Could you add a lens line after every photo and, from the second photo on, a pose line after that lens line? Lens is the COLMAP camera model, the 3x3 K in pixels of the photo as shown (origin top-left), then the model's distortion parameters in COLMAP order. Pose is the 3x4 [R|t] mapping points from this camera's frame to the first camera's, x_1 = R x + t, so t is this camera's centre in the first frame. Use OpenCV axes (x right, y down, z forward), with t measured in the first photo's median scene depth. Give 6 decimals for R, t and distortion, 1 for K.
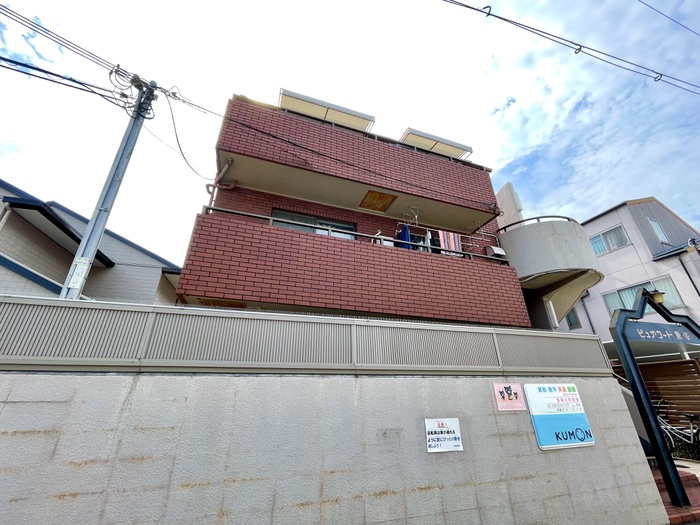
lens RADIAL K [[285.0, 0, 350.0], [0, 285.0, 262.5], [0, 0, 1]] dist [0.000668, -0.000542]
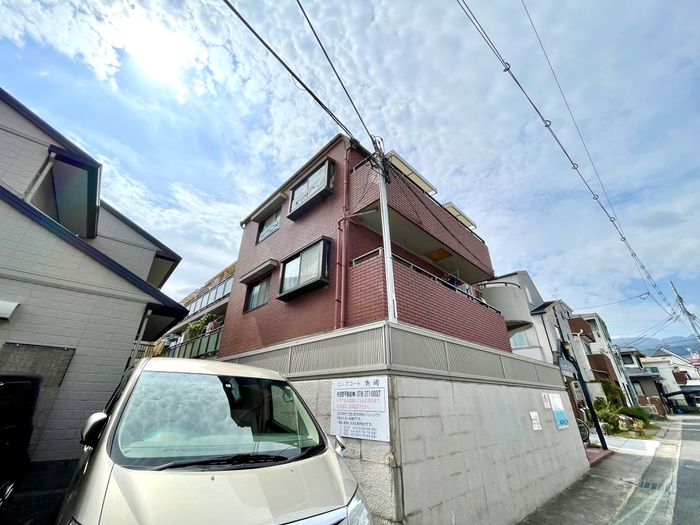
lens RADIAL K [[285.0, 0, 350.0], [0, 285.0, 262.5], [0, 0, 1]] dist [0.000668, -0.000542]
pose [[0.908693, 0.197938, 0.367557, -0.940873], [-0.191596, 0.979983, -0.054070, -0.032548], [-0.370902, -0.021290, 0.928428, -0.125834]]
